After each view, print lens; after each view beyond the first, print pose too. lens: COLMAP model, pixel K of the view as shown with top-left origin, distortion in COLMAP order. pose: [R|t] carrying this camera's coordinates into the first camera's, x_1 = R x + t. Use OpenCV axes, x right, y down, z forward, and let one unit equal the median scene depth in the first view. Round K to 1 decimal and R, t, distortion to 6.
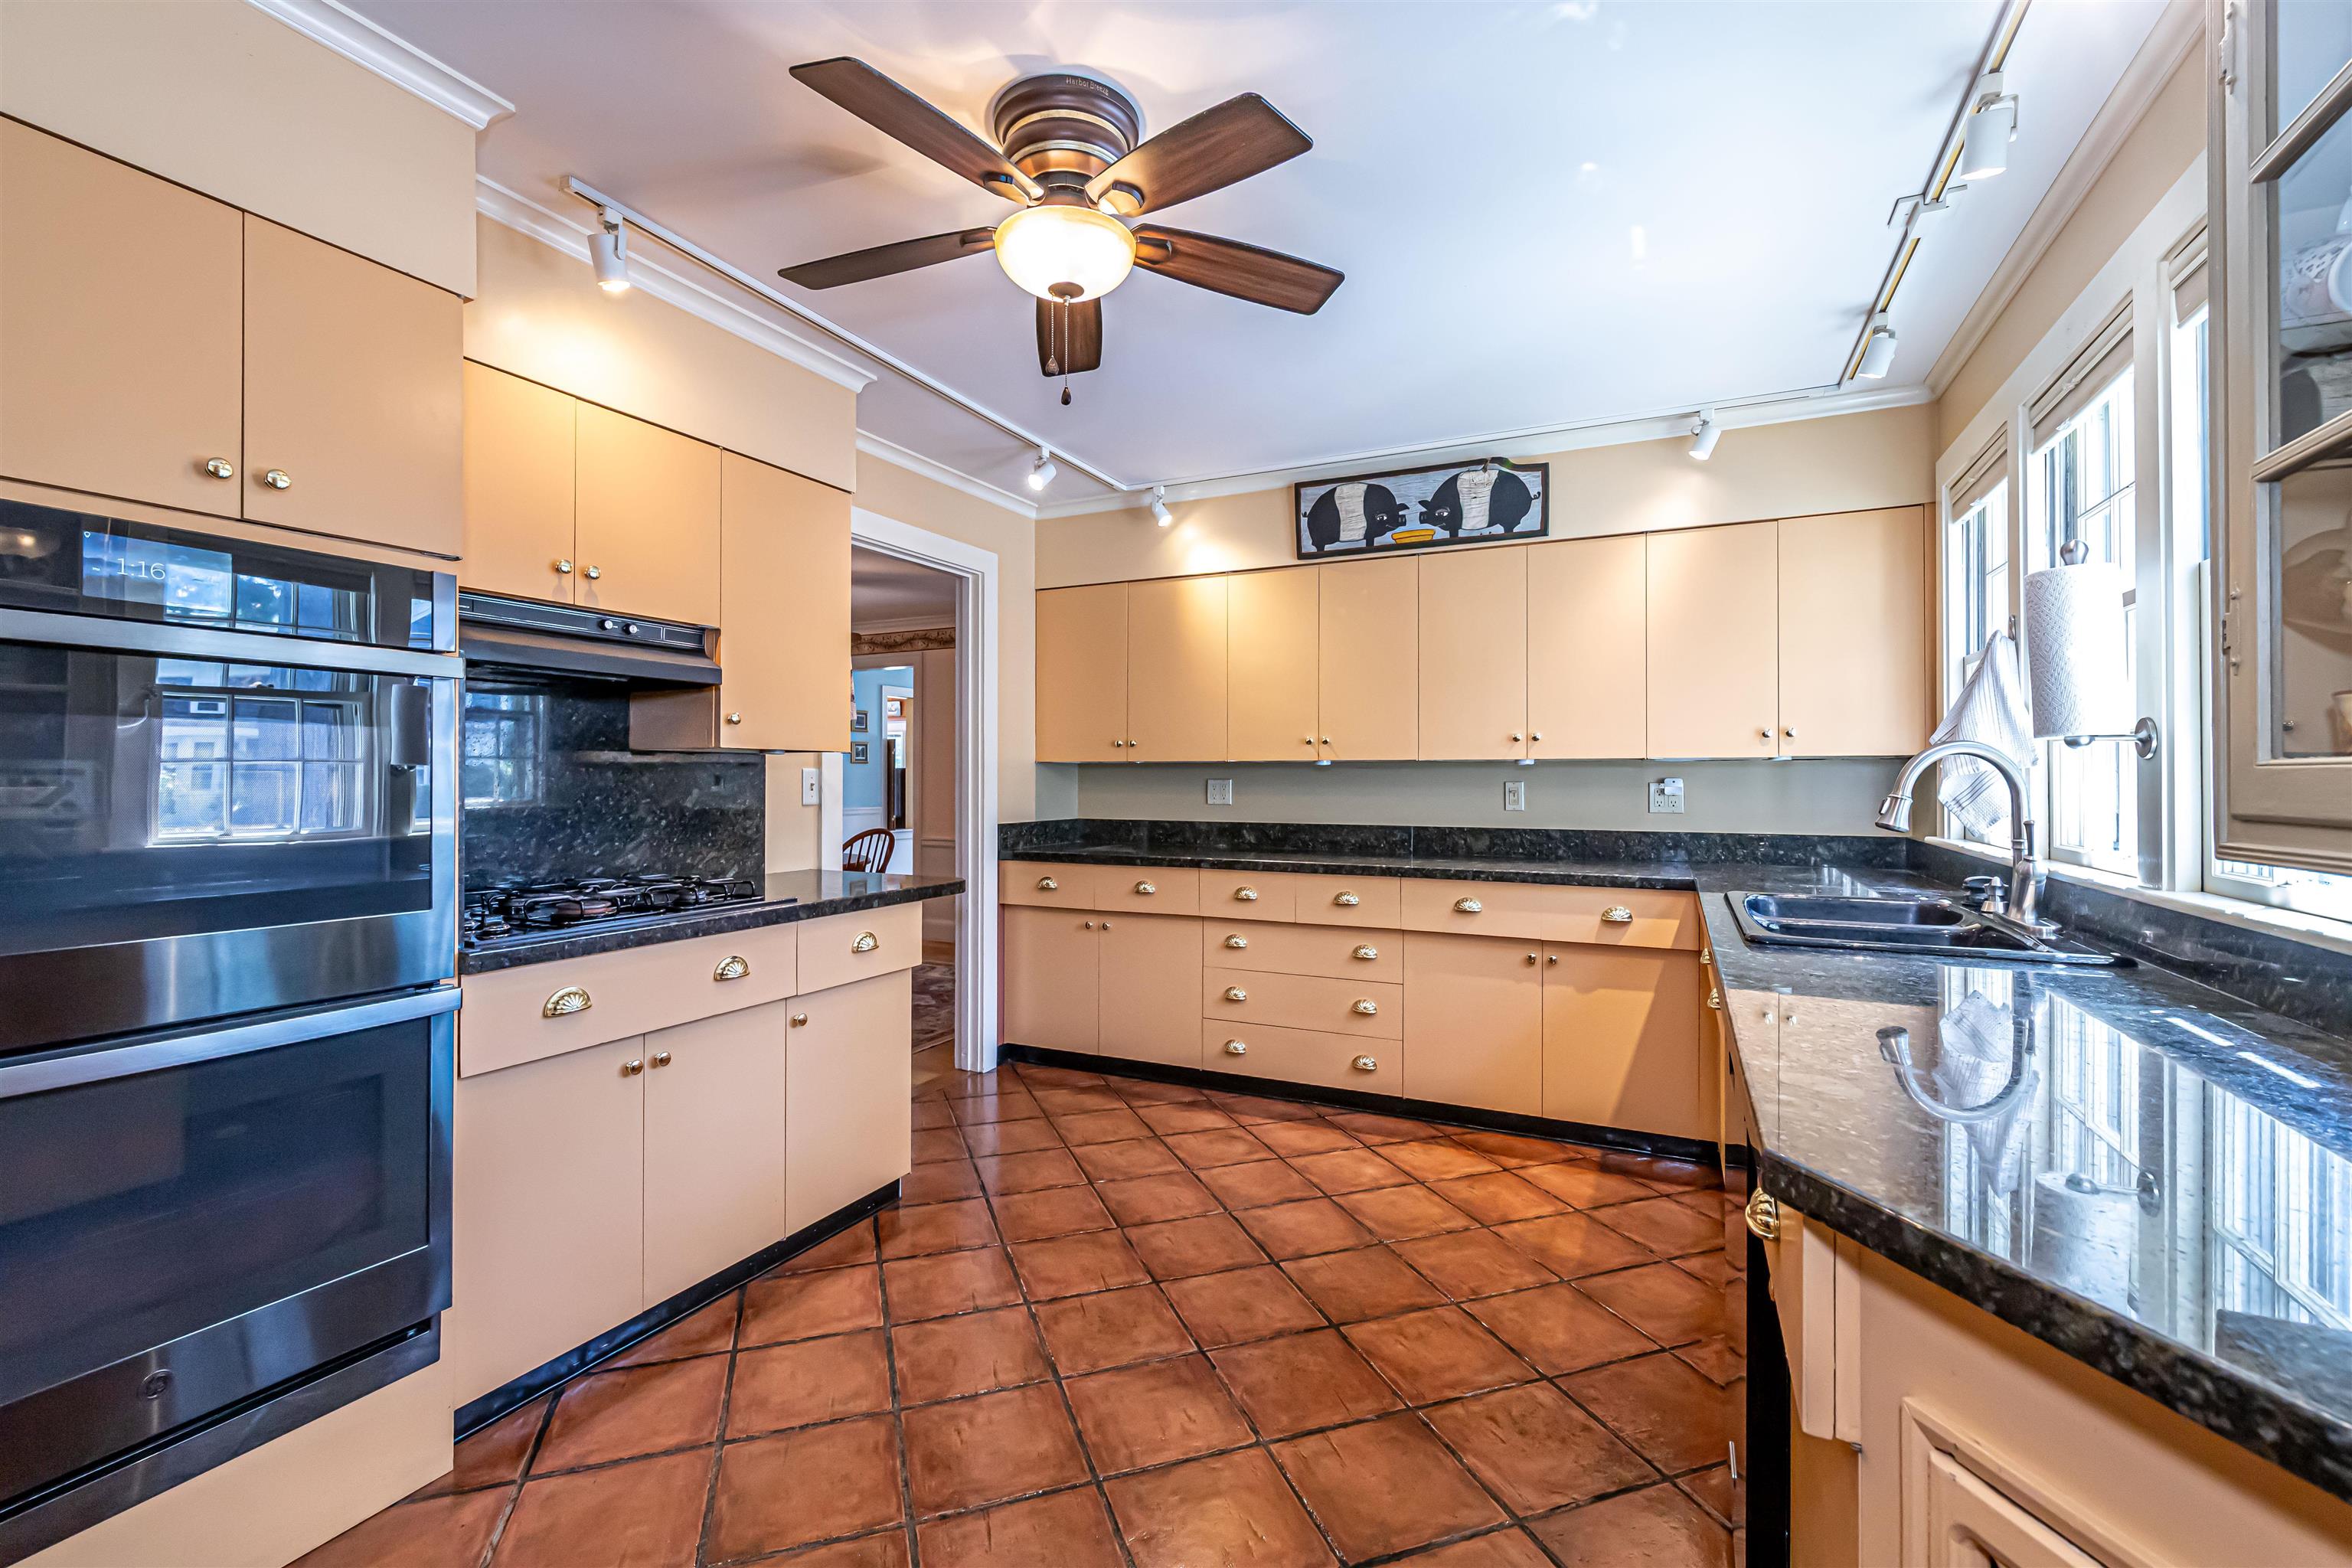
lens RADIAL K [[1024.7, 0, 1173.7], [0, 1024.7, 771.3], [0, 0, 1]] dist [-0.000019, -0.000599]
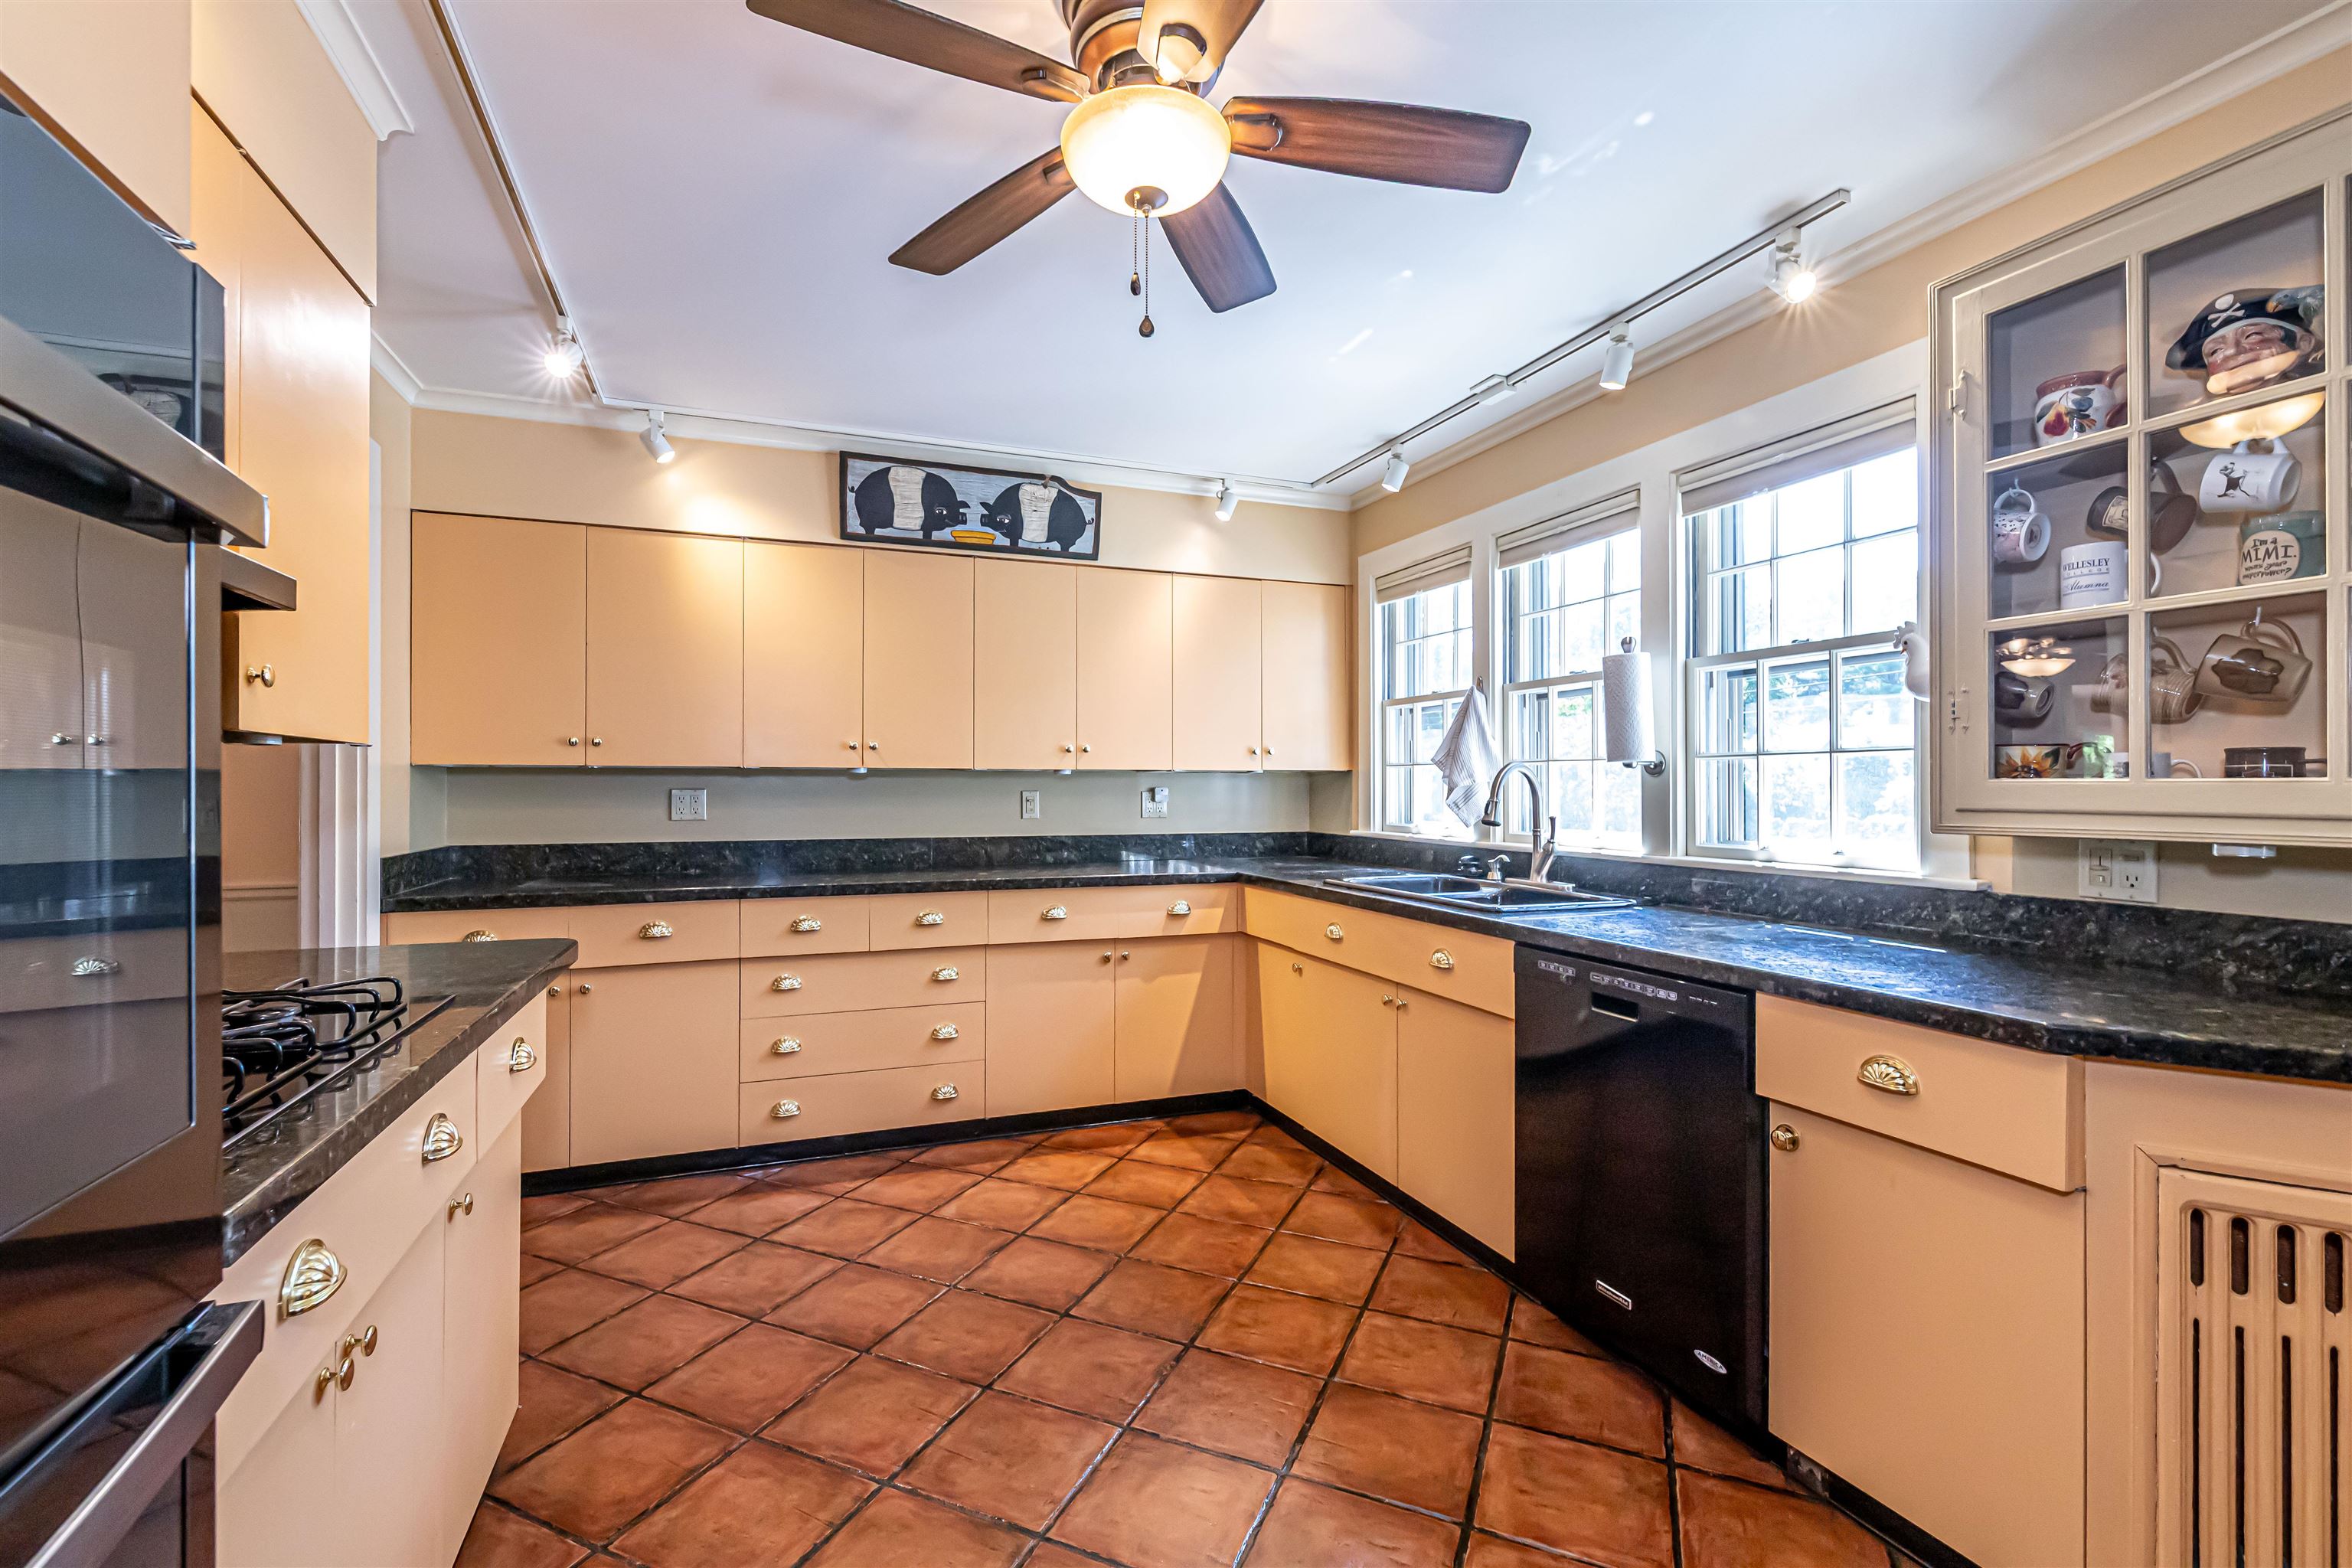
lens RADIAL K [[1015.4, 0, 1176.0], [0, 1015.4, 784.0], [0, 0, 1]] dist [-0.001153, -0.000116]
pose [[0.679892, 0.001643, 0.733311, -0.357112], [-0.004560, 0.999988, 0.001987, 0.000470], [-0.733299, -0.004695, 0.679891, 0.219579]]
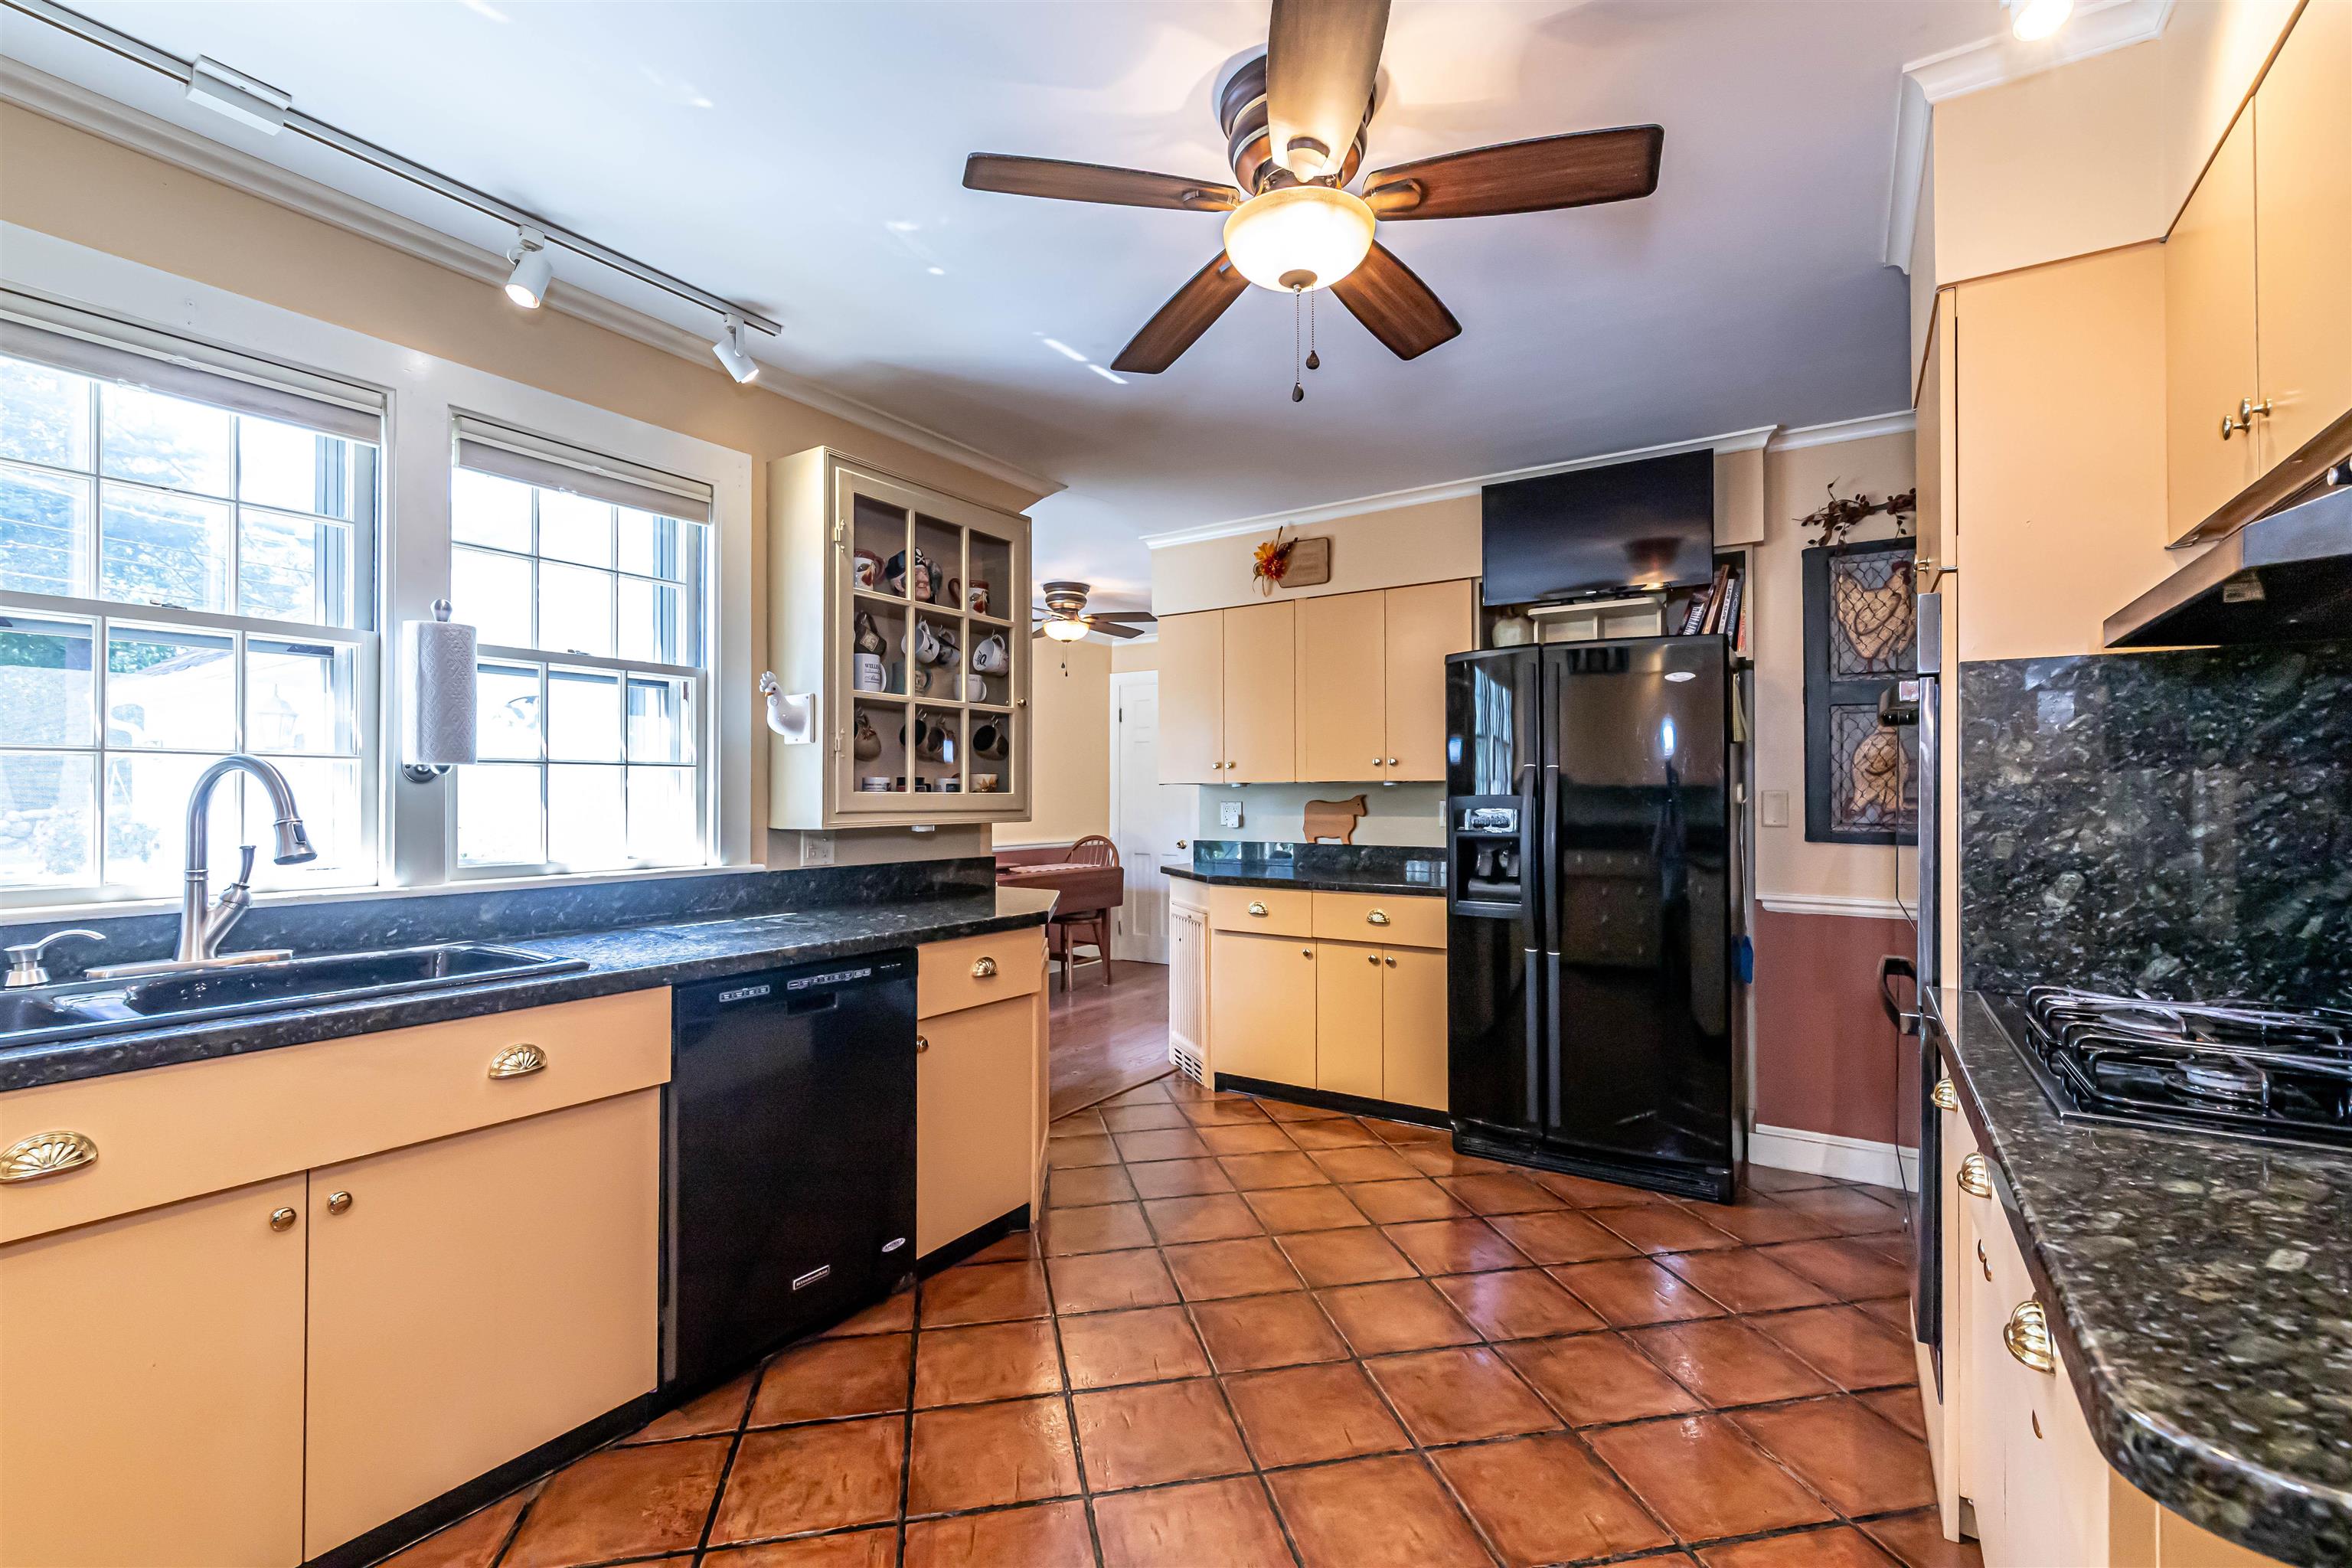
lens RADIAL K [[1017.5, 0, 1147.9], [0, 1017.5, 795.3], [0, 0, 1]] dist [-0.001477, -0.000312]
pose [[-0.989038, -0.001834, 0.147651, -0.055580], [-0.002878, 0.999972, -0.006861, 0.004424], [-0.147635, -0.007211, -0.989016, 1.002912]]
